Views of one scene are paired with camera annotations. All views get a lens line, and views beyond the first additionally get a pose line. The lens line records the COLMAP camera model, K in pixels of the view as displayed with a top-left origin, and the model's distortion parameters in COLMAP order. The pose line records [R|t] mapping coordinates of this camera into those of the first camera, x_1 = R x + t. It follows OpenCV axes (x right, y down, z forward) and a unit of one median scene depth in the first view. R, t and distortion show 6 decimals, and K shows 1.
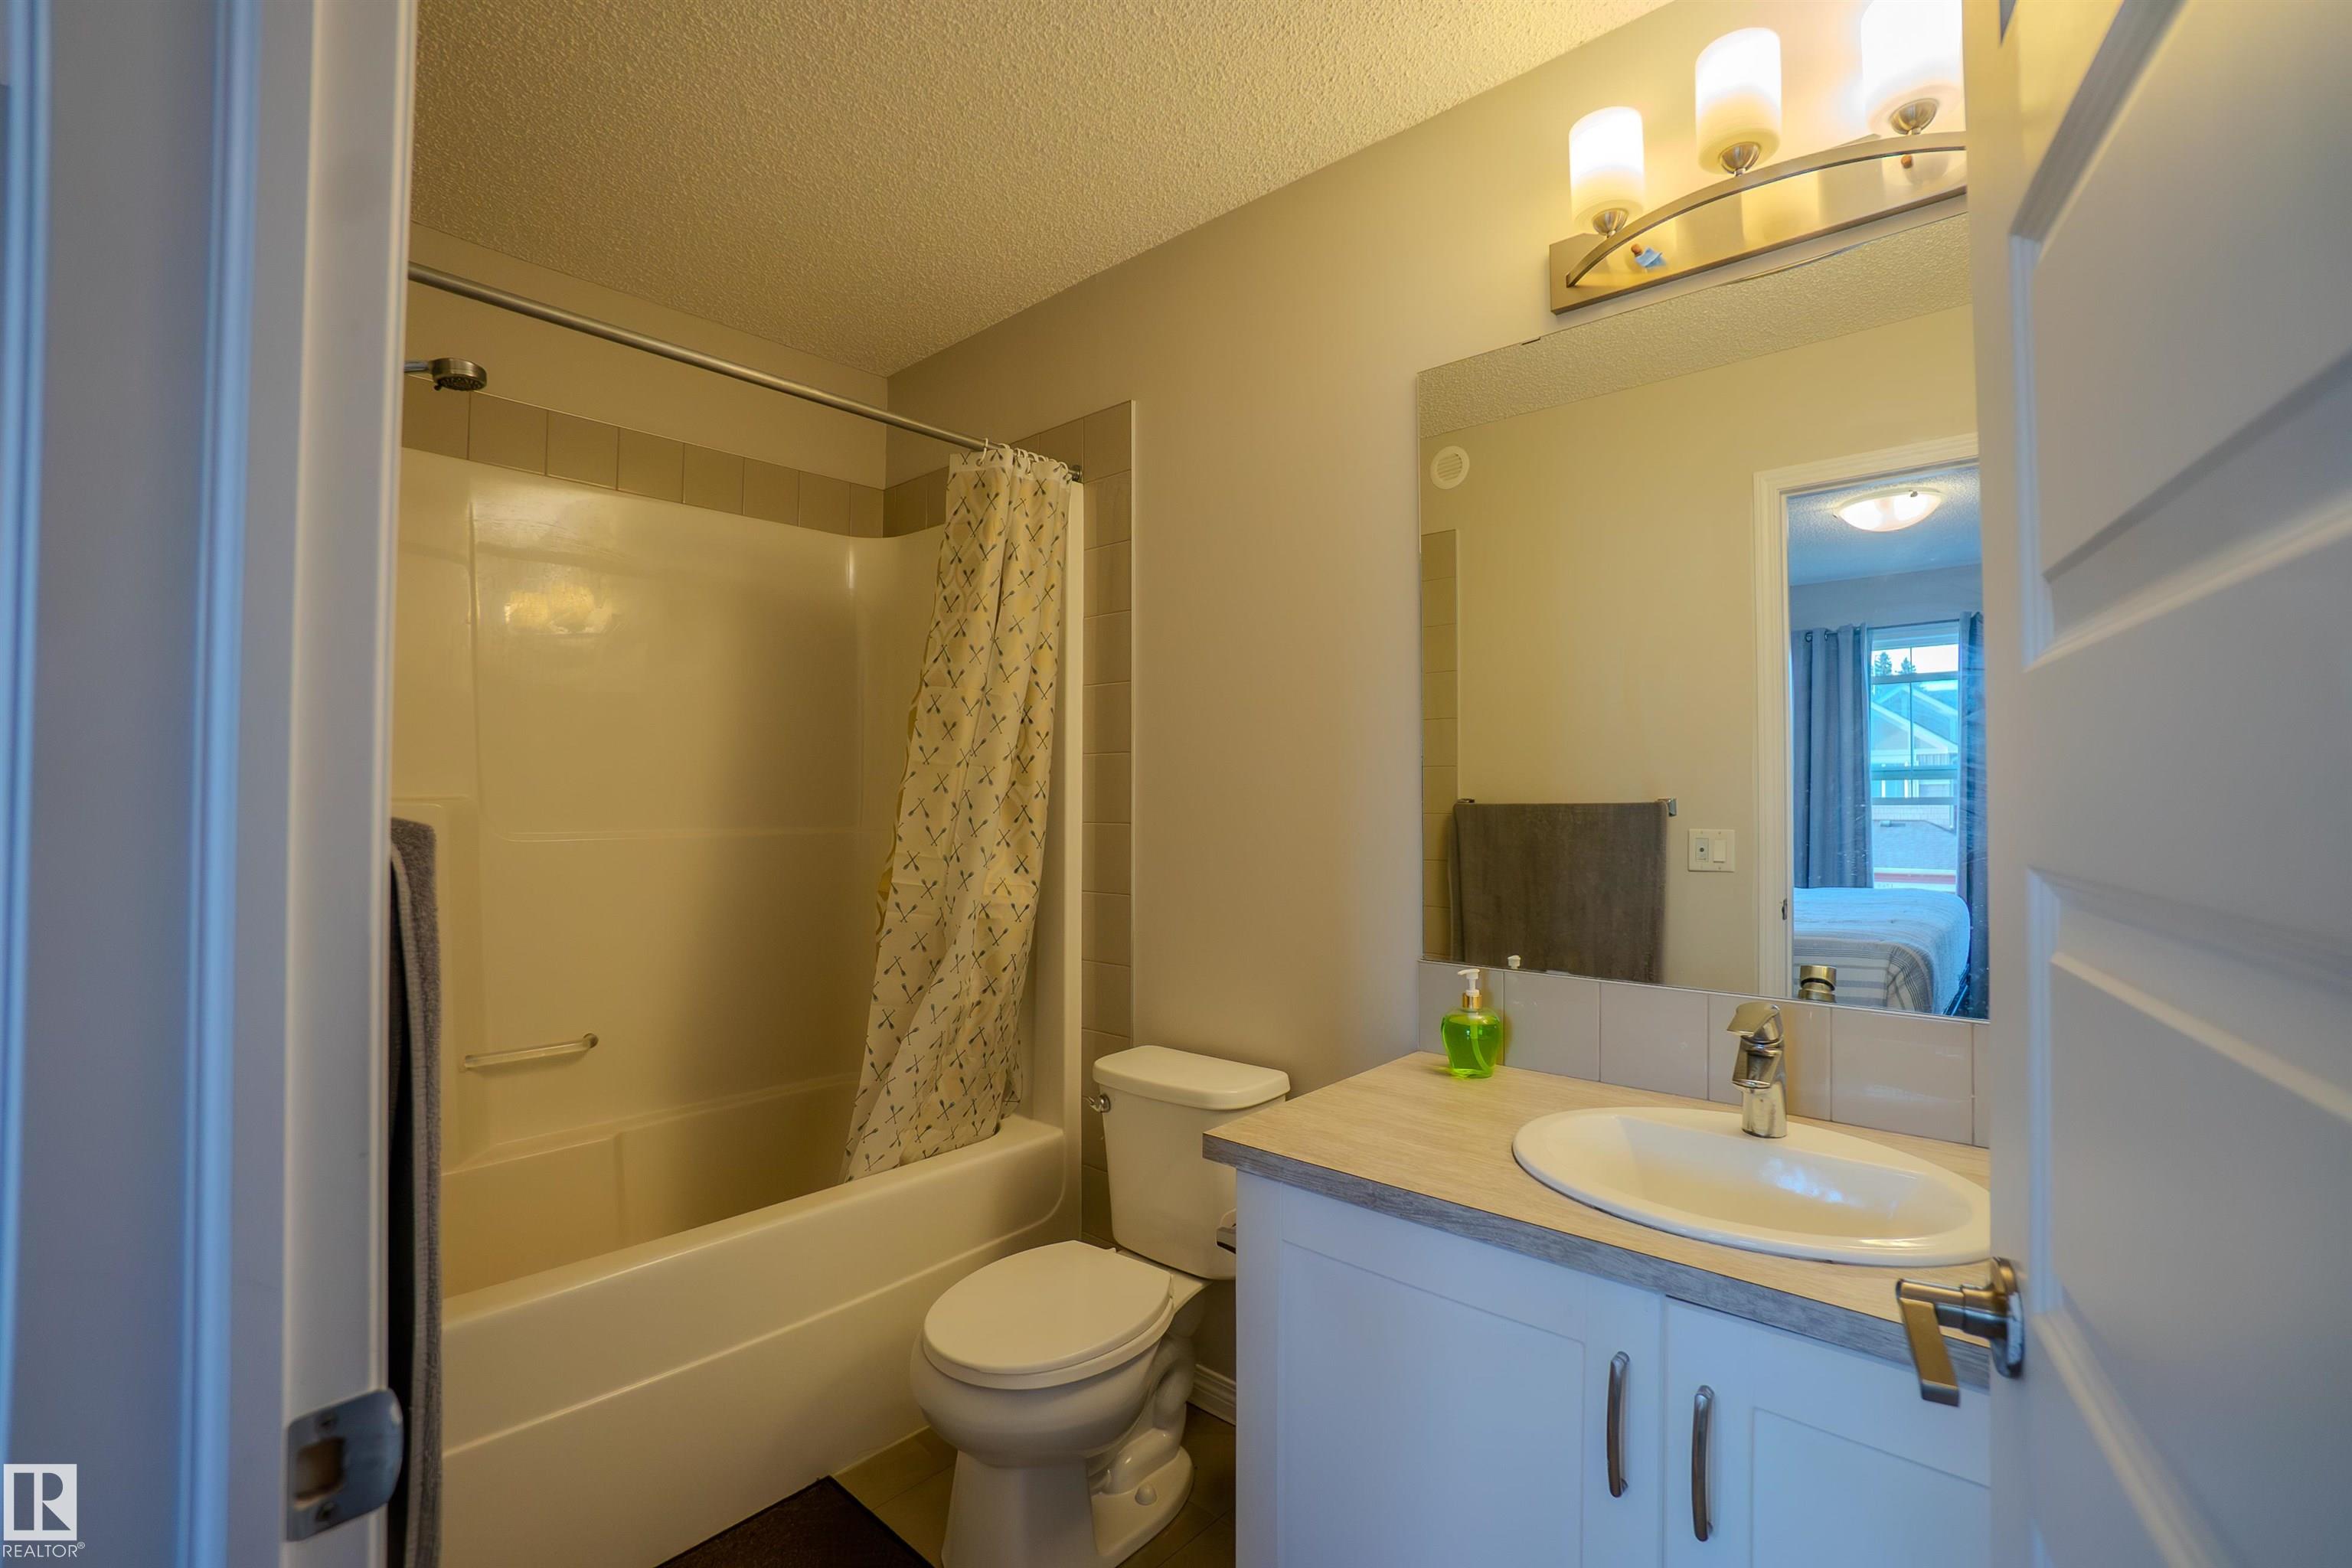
lens RADIAL K [[1035.5, 0, 1176.0], [0, 1035.5, 784.0], [0, 0, 1]] dist [-0.002356, -0.000254]
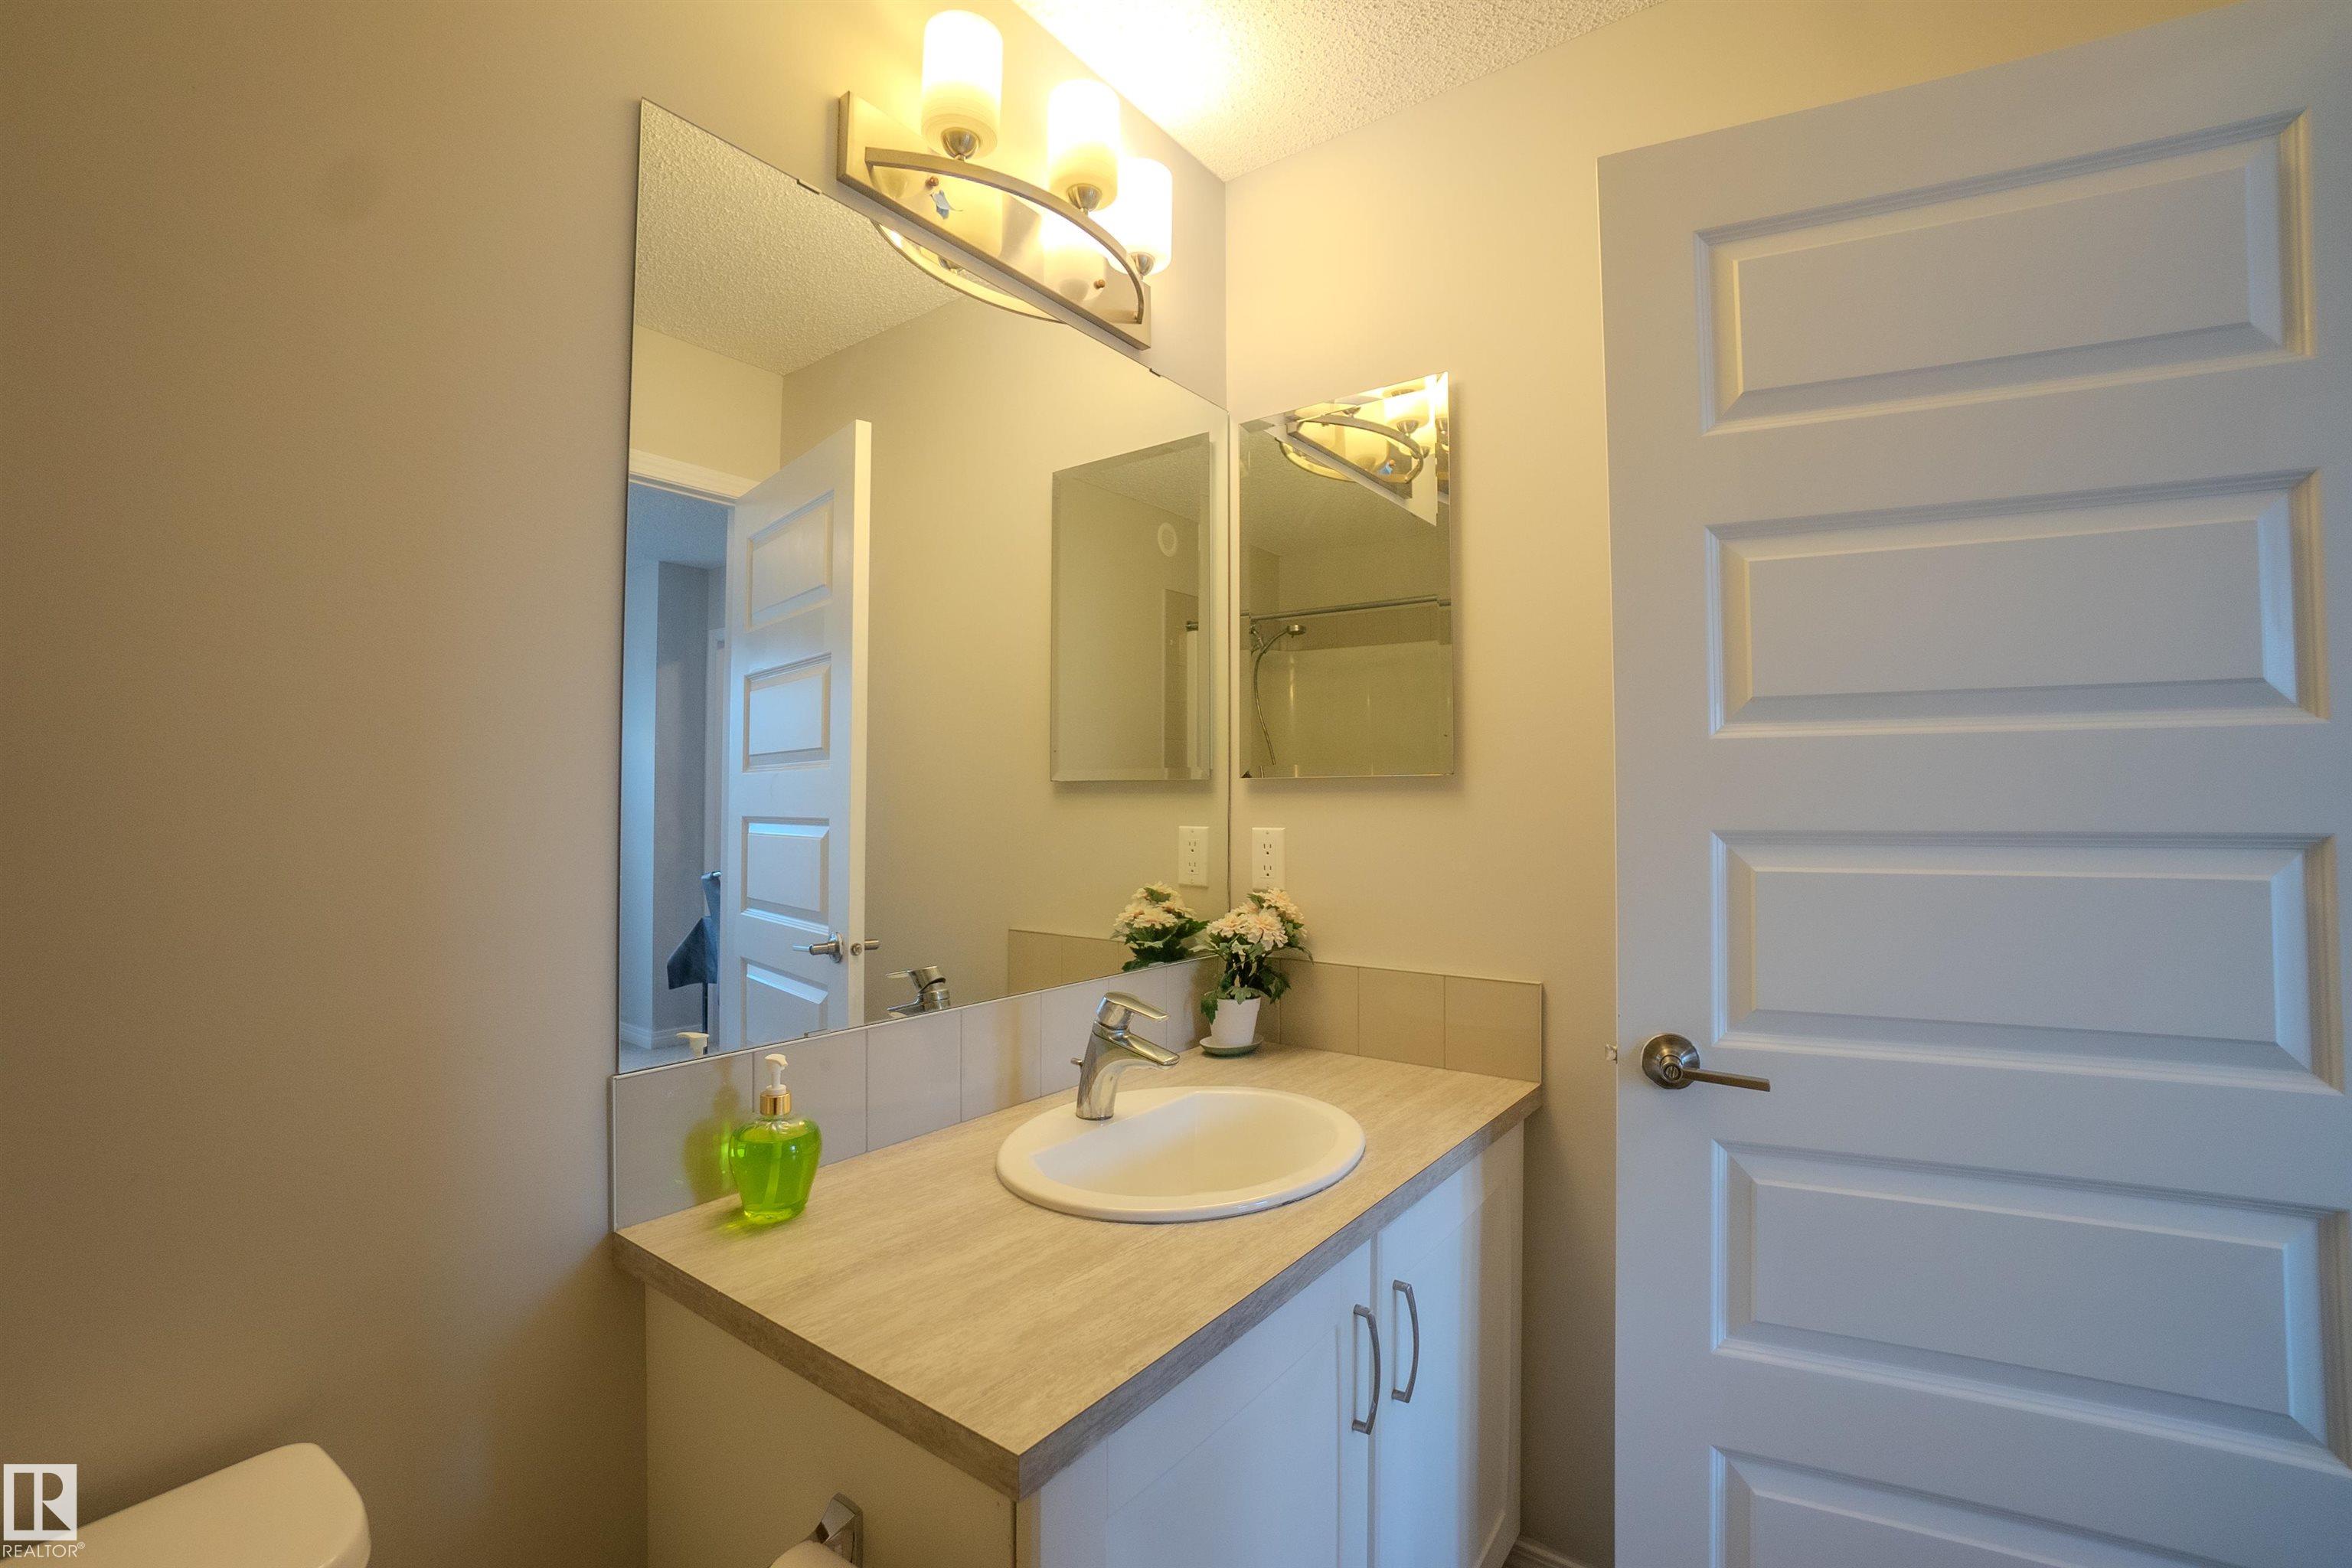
lens RADIAL K [[1035.5, 0, 1176.0], [0, 1035.5, 784.0], [0, 0, 1]] dist [-0.002356, -0.000254]
pose [[-0.097314, 0.028952, 0.994833, -0.493313], [-0.022787, 0.999250, -0.031309, 0.023852], [-0.994993, -0.025716, -0.096581, 0.981162]]
